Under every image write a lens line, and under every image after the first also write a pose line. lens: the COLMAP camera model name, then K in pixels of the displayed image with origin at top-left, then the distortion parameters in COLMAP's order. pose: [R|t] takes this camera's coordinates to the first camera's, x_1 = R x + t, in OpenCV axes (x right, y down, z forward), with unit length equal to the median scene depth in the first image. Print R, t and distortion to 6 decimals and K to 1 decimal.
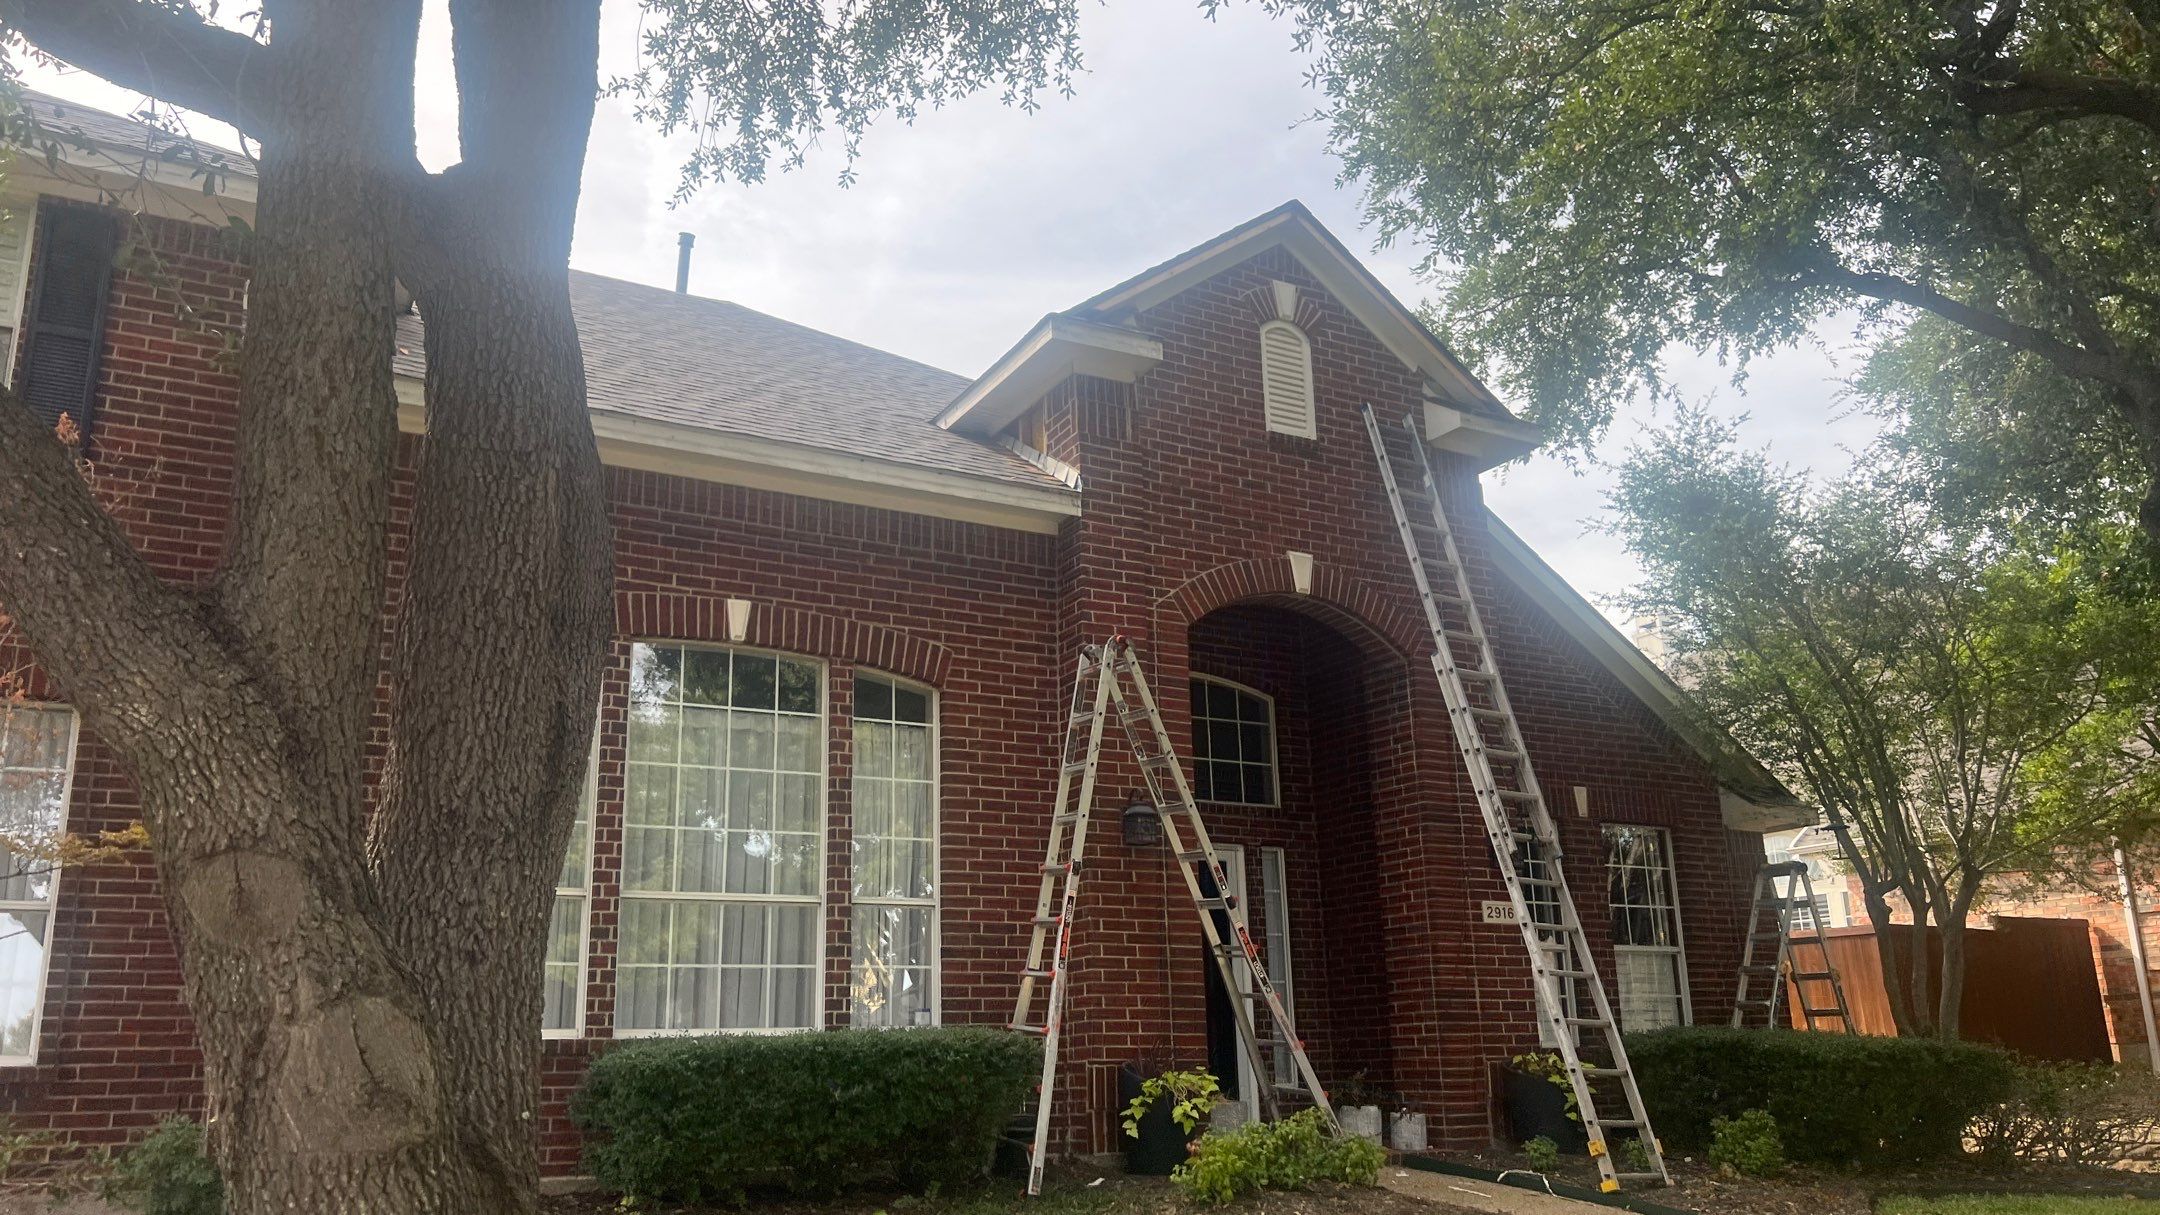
lens RADIAL K [[1567.8, 0, 991.4], [0, 1567.8, 608.2], [0, 0, 1]] dist [0.112155, -0.249477]
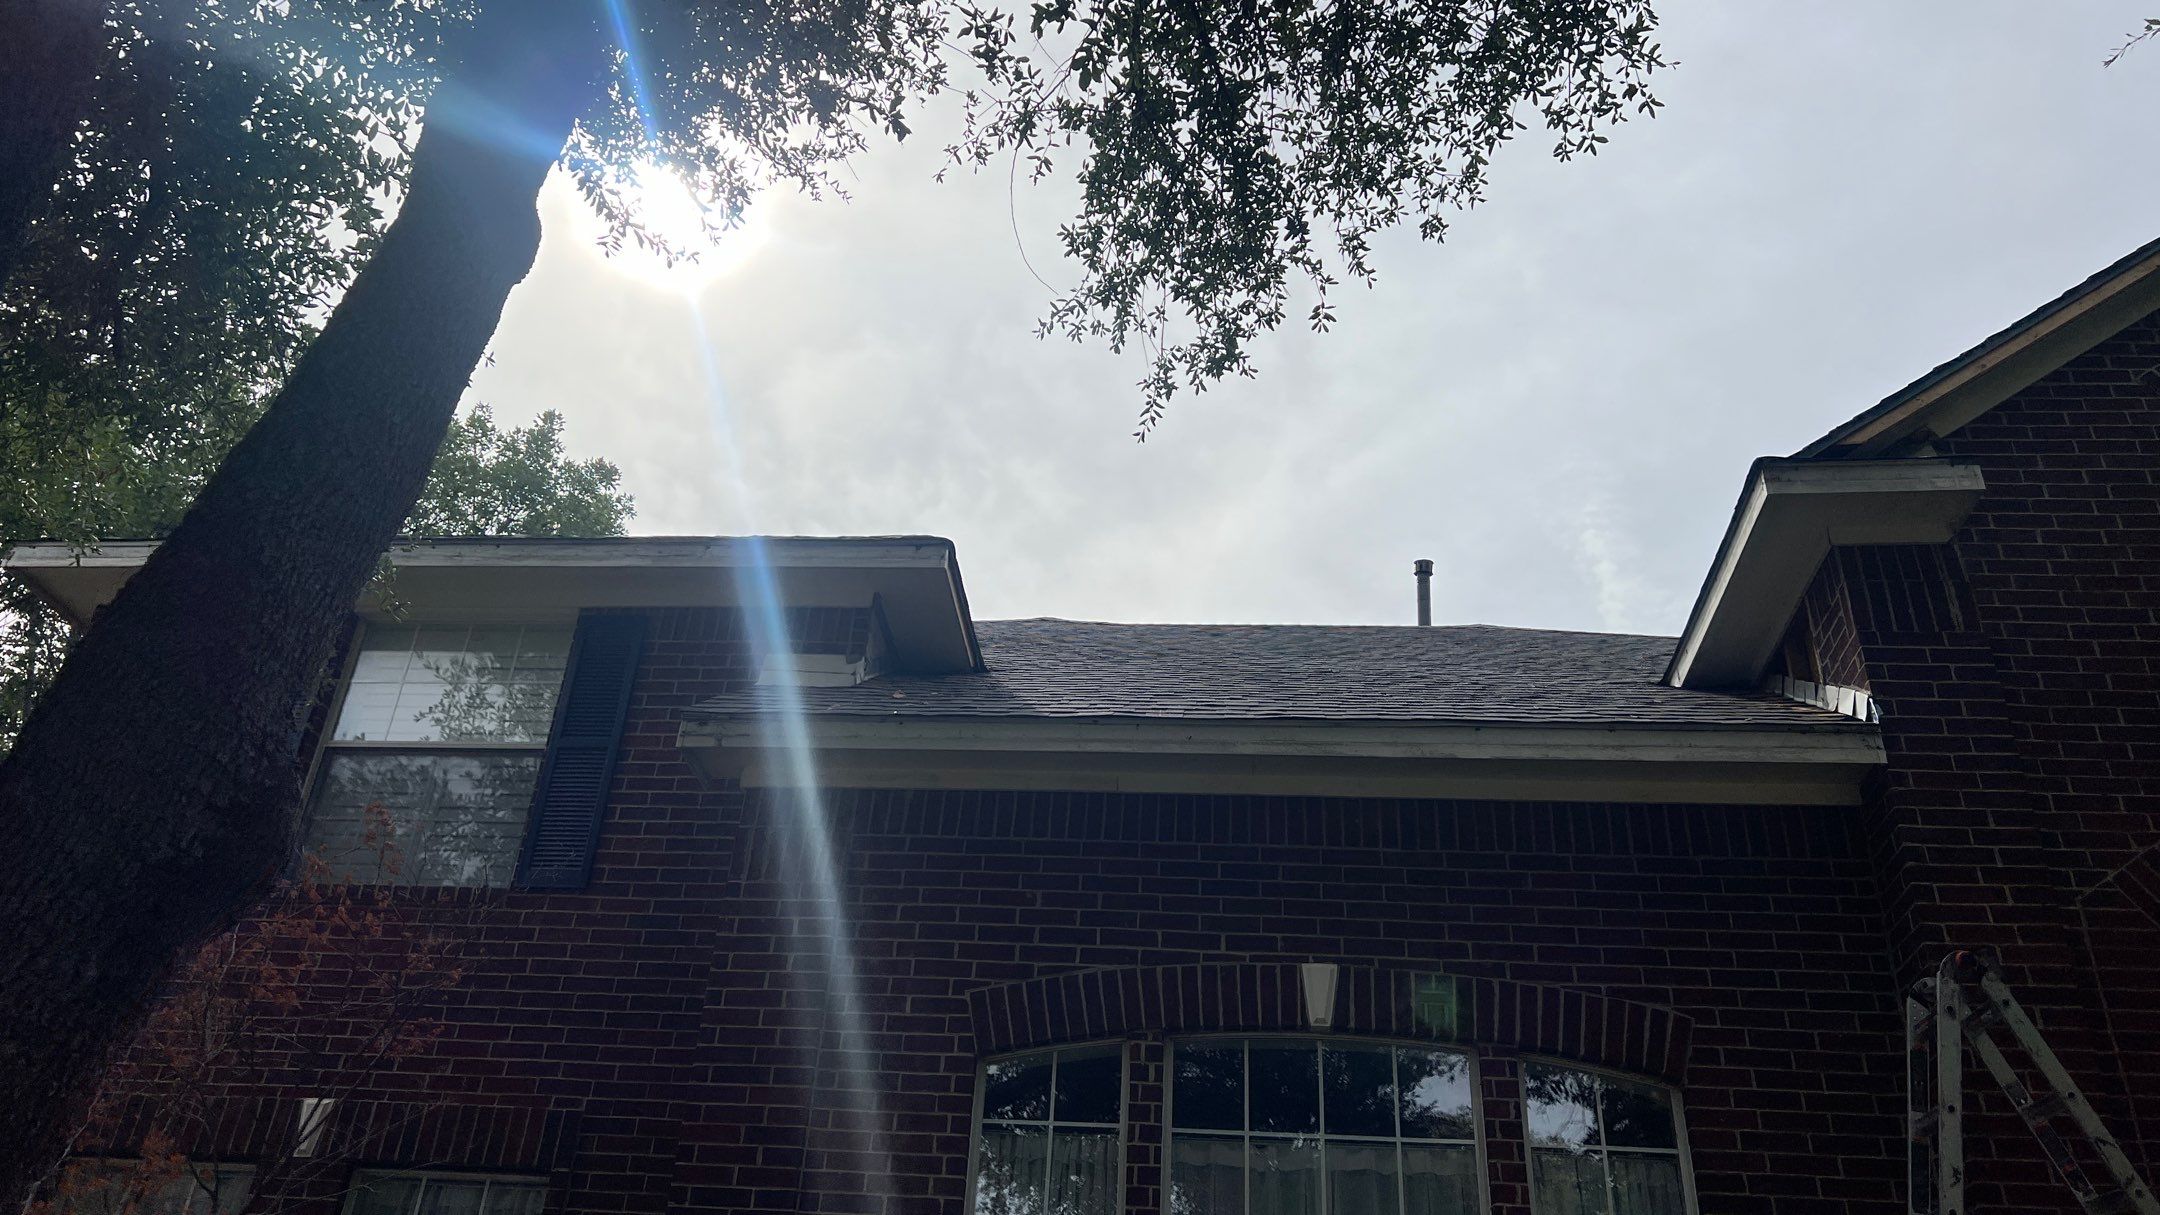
lens RADIAL K [[1562.4, 0, 1082.2], [0, 1562.4, 593.2], [0, 0, 1]] dist [0.035240, -0.044042]
pose [[0.836434, -0.228065, -0.498361, 0.104473], [0.077095, 0.949226, -0.305002, 0.034633], [0.542618, 0.216693, 0.811548, 0.317025]]
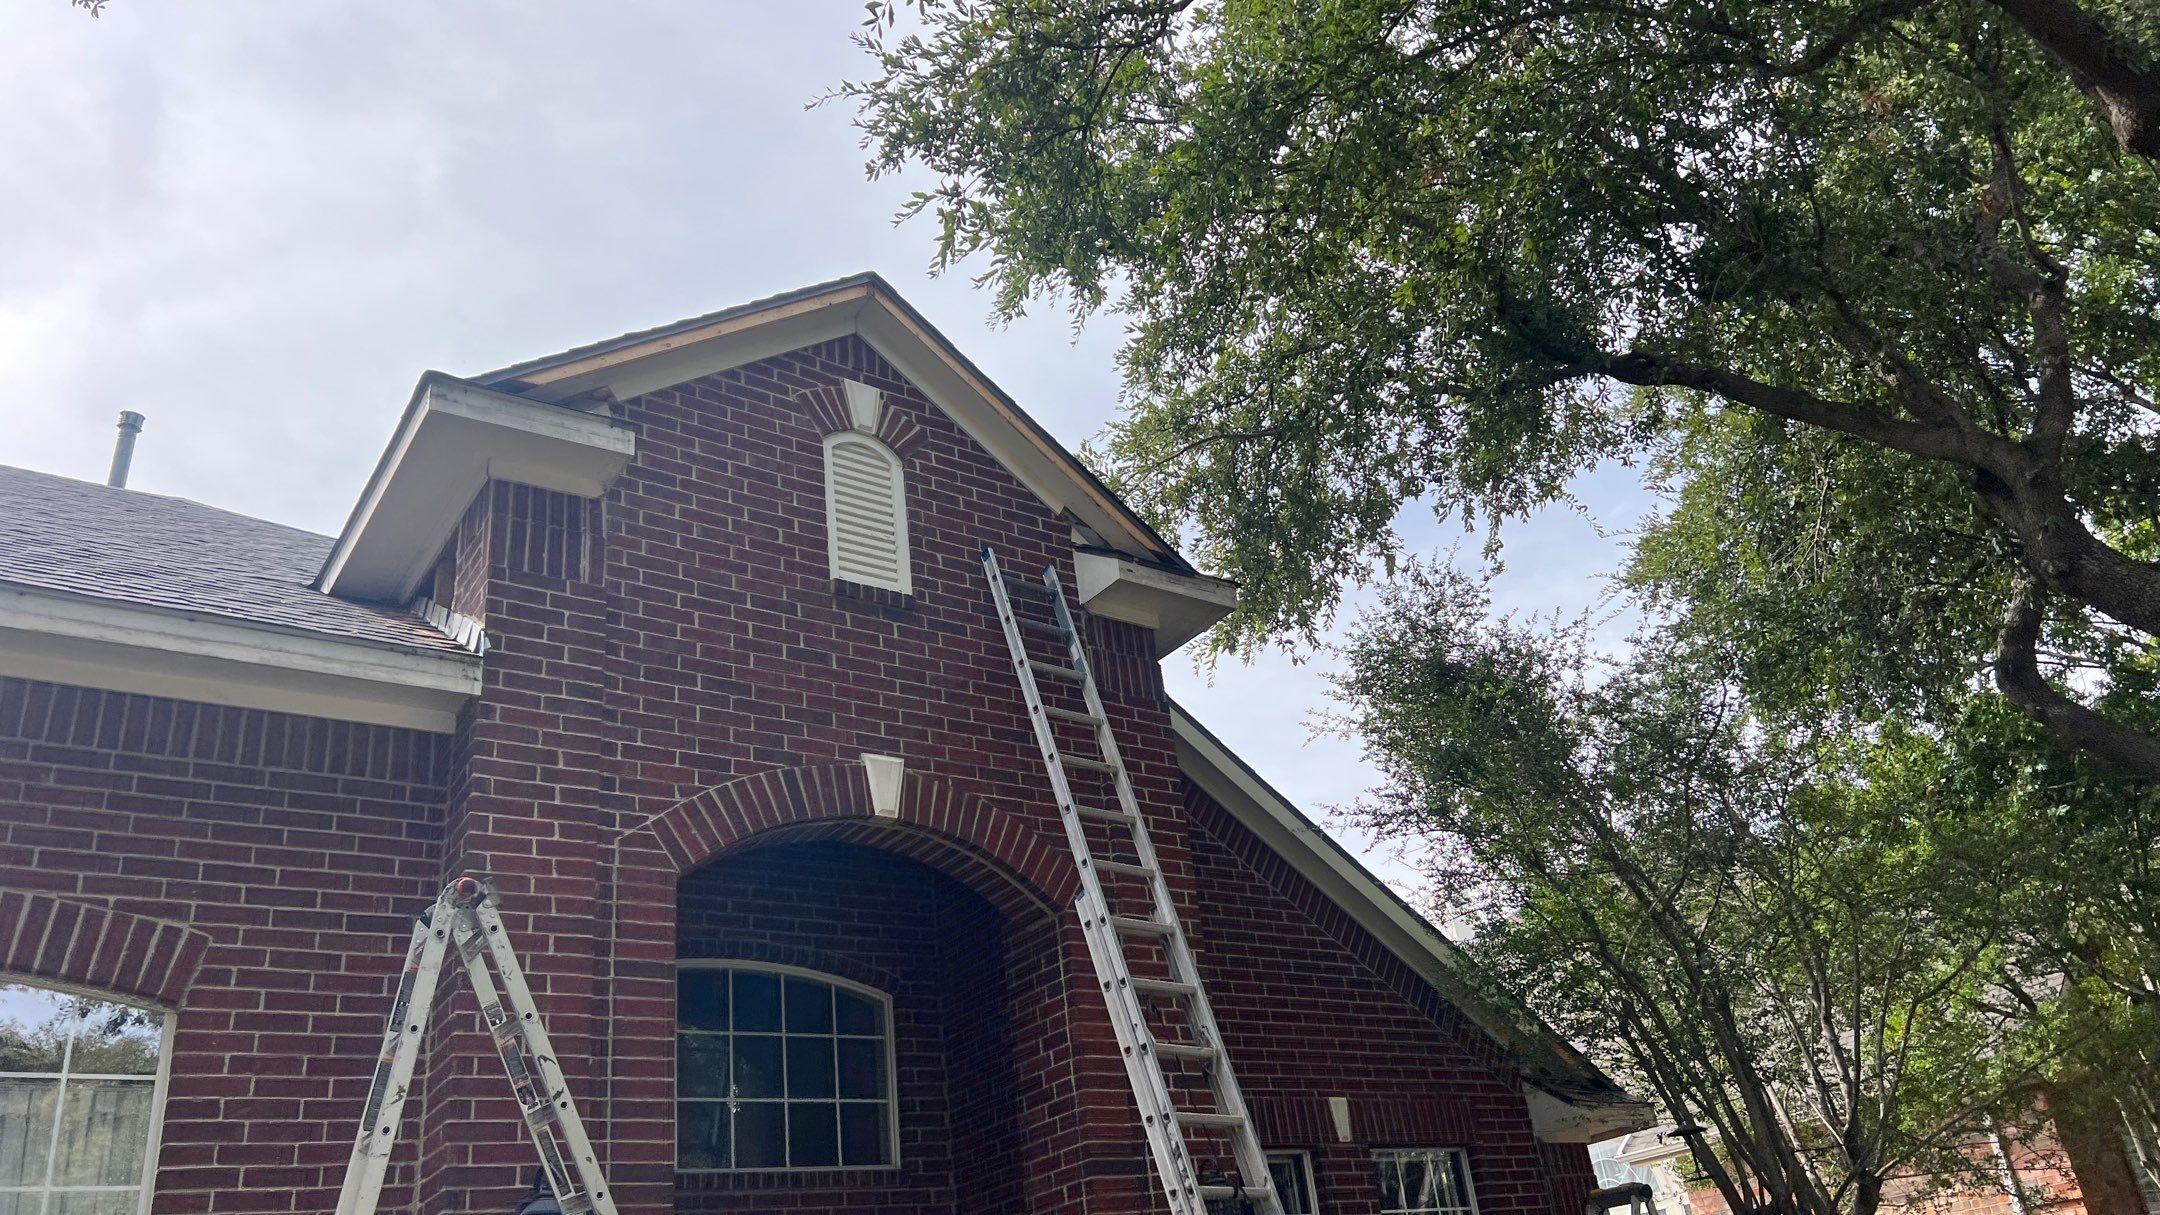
lens RADIAL K [[1562.3, 0, 1080.4], [0, 1562.3, 631.8], [0, 0, 1]] dist [0.081458, -0.121241]
pose [[0.984632, -0.026516, 0.172618, 0.165520], [0.059700, 0.979967, -0.190004, 0.041921], [-0.164122, 0.197389, 0.966489, 0.349144]]
